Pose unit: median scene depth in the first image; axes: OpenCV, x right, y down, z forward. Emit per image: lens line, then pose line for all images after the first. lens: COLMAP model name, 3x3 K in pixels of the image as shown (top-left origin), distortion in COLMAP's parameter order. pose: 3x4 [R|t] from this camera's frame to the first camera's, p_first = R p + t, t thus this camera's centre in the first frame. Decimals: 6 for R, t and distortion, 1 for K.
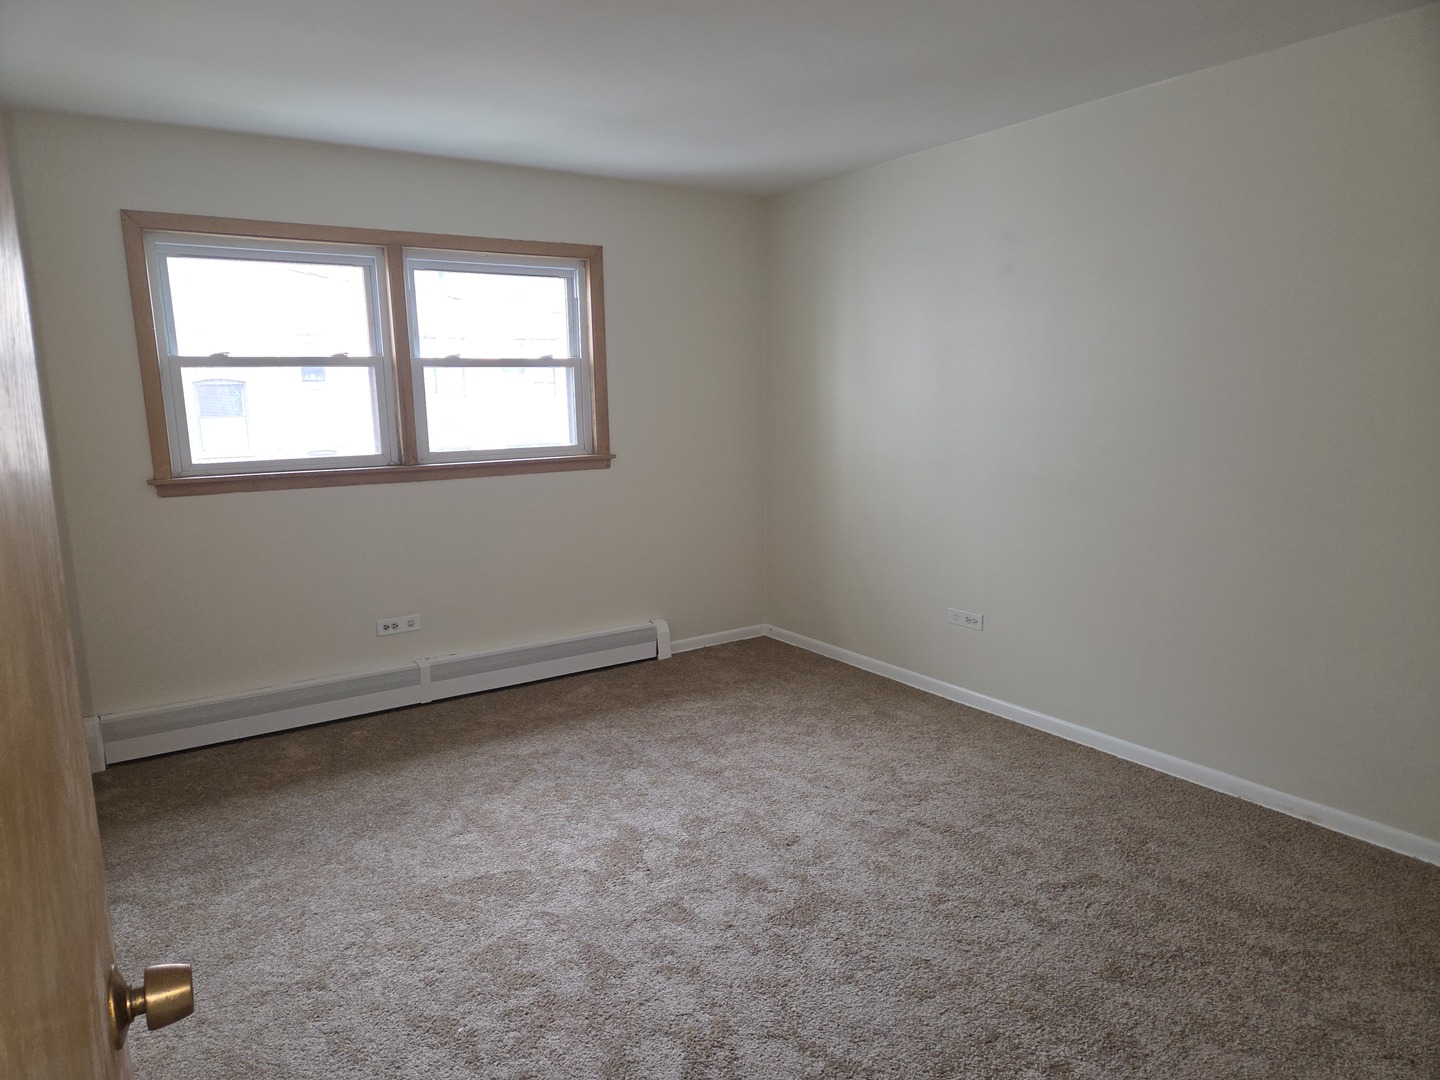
lens RADIAL K [[955.8, 0, 743.5], [0, 955.8, 553.0], [0, 0, 1]] dist [0.101771, -0.092858]
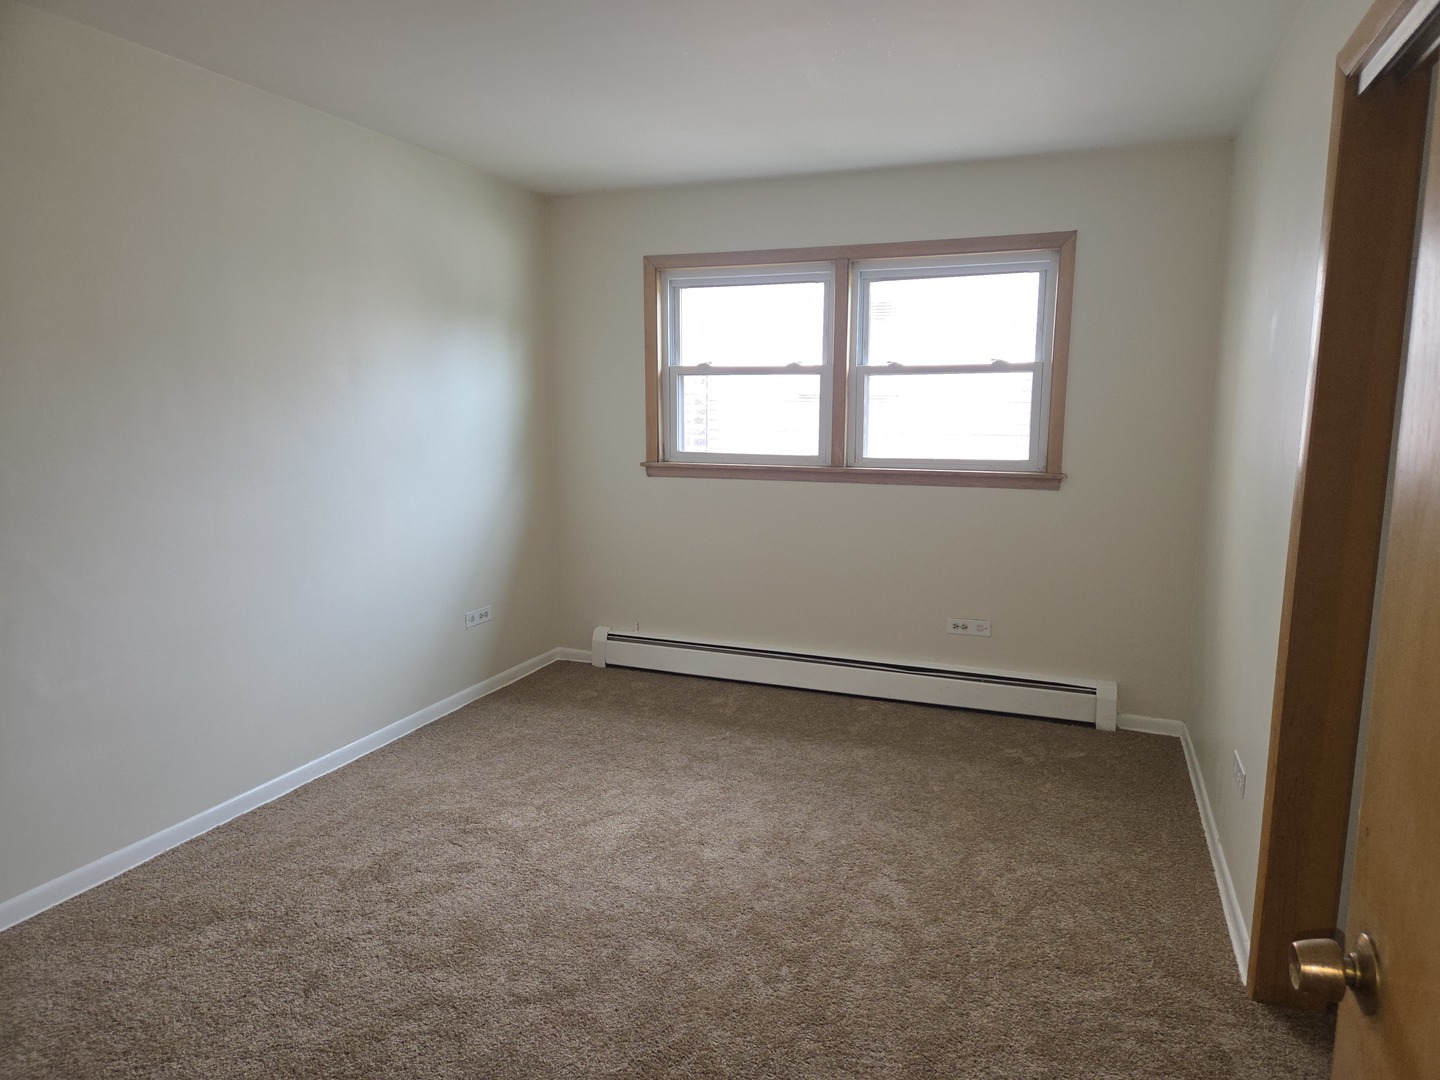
lens RADIAL K [[955.8, 0, 743.5], [0, 955.8, 553.0], [0, 0, 1]] dist [0.101771, -0.092858]
pose [[0.588064, 0.151533, -0.794492, 0.434203], [-0.153935, 0.985307, 0.073988, -0.059608], [0.794030, 0.078790, 0.602750, 0.291774]]
